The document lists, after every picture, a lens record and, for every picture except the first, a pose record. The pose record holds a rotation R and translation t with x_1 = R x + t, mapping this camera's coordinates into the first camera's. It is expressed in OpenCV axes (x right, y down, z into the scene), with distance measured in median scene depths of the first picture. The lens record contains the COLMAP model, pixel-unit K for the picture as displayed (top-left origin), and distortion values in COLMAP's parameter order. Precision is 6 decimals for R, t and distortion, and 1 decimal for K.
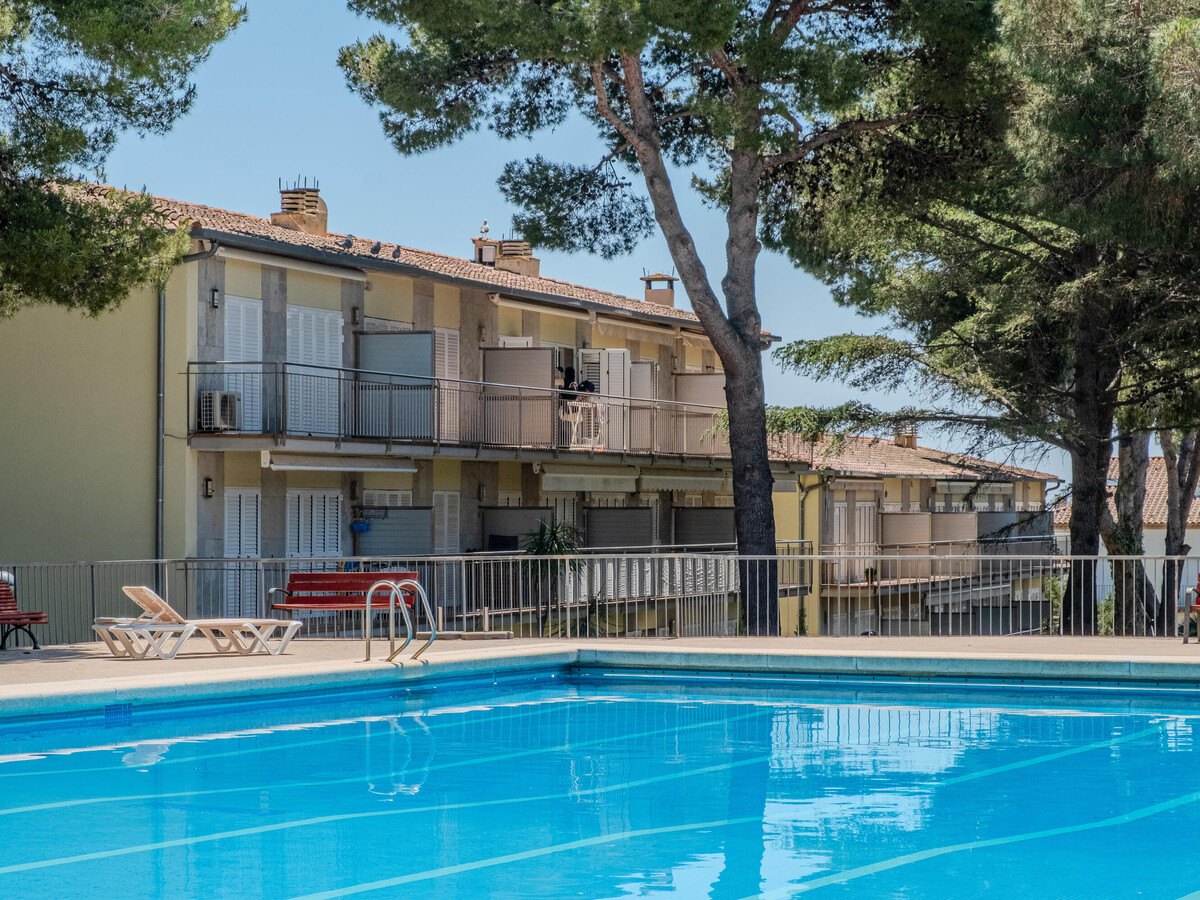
lens RADIAL K [[3292.3, 0, 605.6], [0, 3292.3, 461.3], [0, 0, 1]] dist [-0.055803, 0.000000]
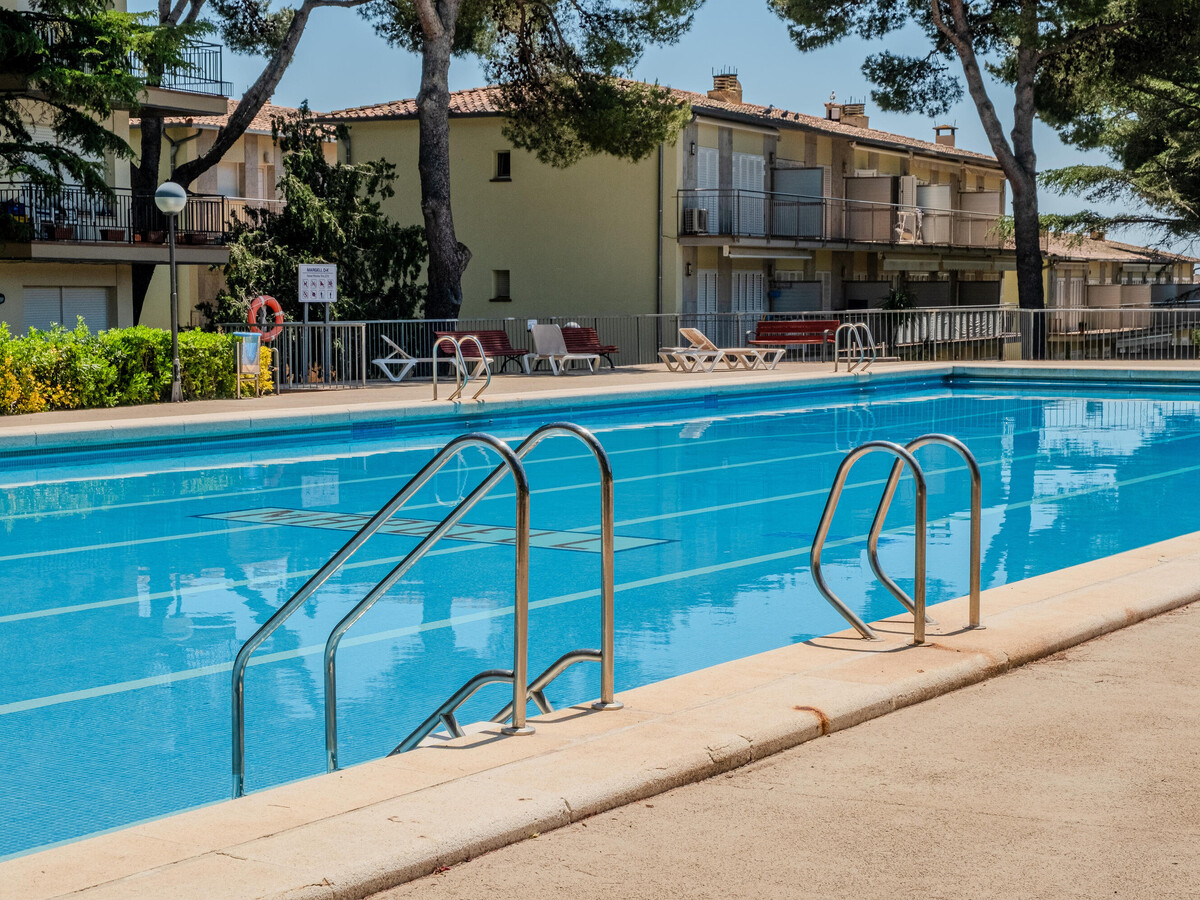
lens RADIAL K [[2328.6, 0, 574.9], [0, 2328.6, 522.3], [0, 0, 1]] dist [0.010256, 0.000000]
pose [[0.993819, 0.006307, -0.110837, -0.044961], [0.006491, 0.993376, 0.114728, -0.000043], [0.110826, -0.114738, 0.987194, -0.118800]]
